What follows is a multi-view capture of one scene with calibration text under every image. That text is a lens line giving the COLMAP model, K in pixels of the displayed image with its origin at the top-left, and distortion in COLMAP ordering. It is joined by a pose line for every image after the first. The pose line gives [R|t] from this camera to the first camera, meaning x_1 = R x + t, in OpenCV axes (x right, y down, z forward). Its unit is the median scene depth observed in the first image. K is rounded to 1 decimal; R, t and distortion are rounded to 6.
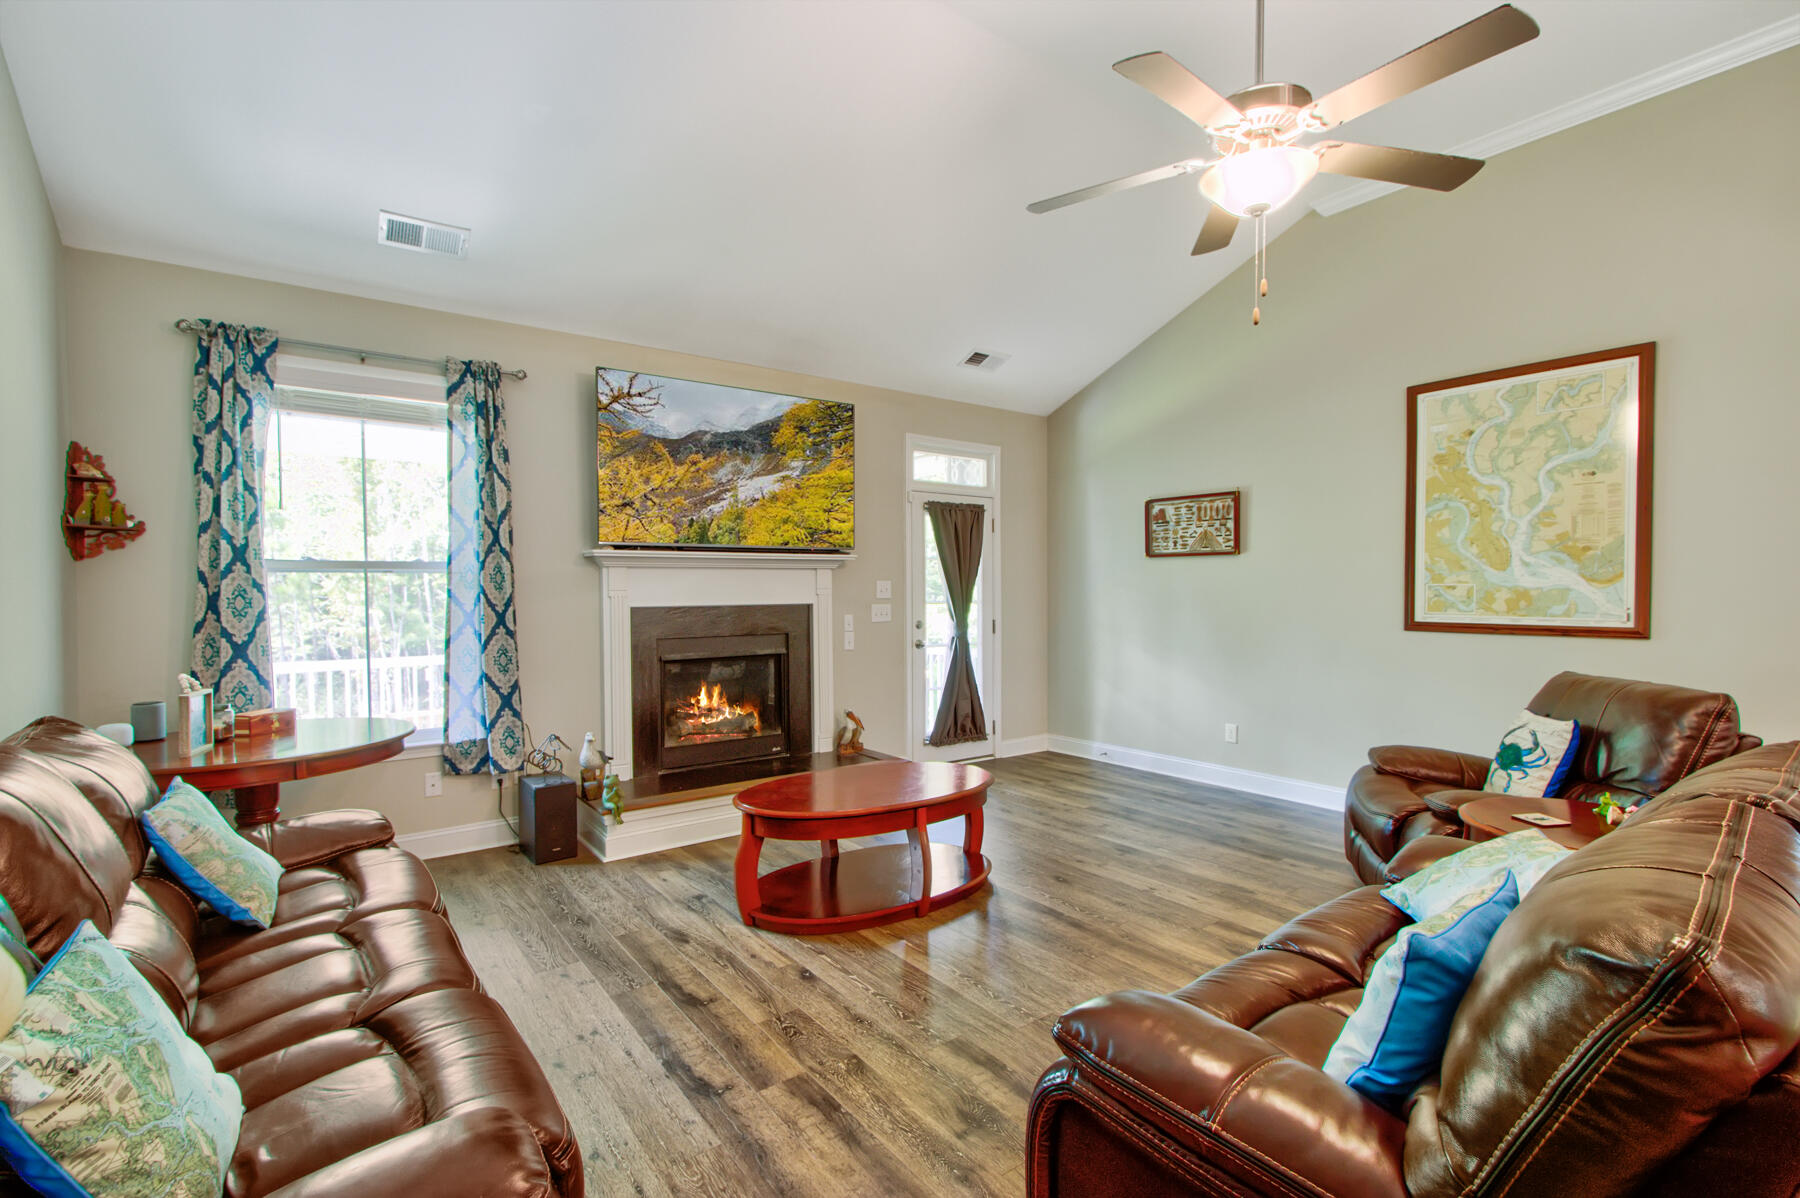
lens RADIAL K [[813.8, 0, 900.0], [0, 813.8, 599.0], [0, 0, 1]] dist [0.002295, 0.000626]
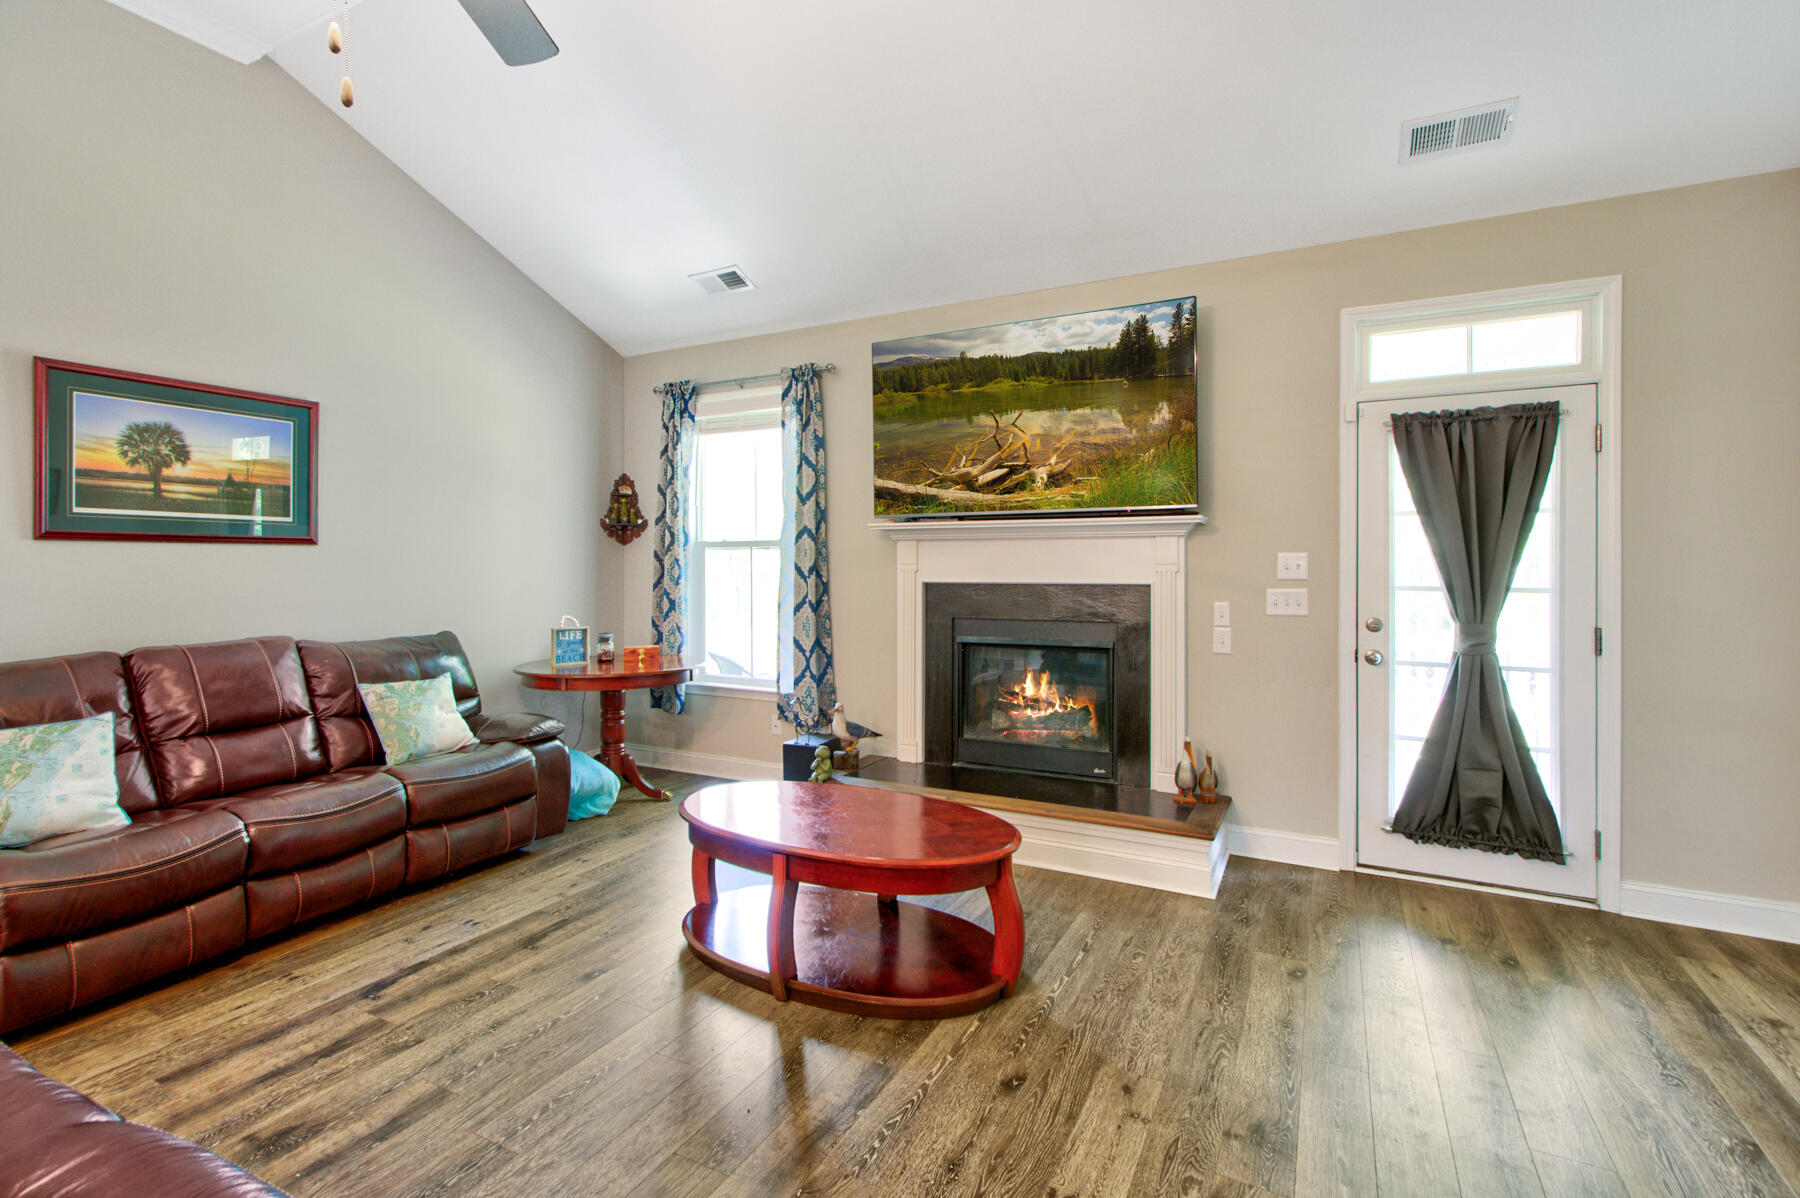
lens RADIAL K [[841.5, 0, 893.2], [0, 841.5, 571.8], [0, 0, 1]] dist [0.000164, 0.000640]
pose [[0.422281, 0.021842, -0.906202, 0.700379], [-0.008389, 0.999761, 0.020188, -0.027271], [0.906426, -0.000923, 0.422364, 0.682982]]
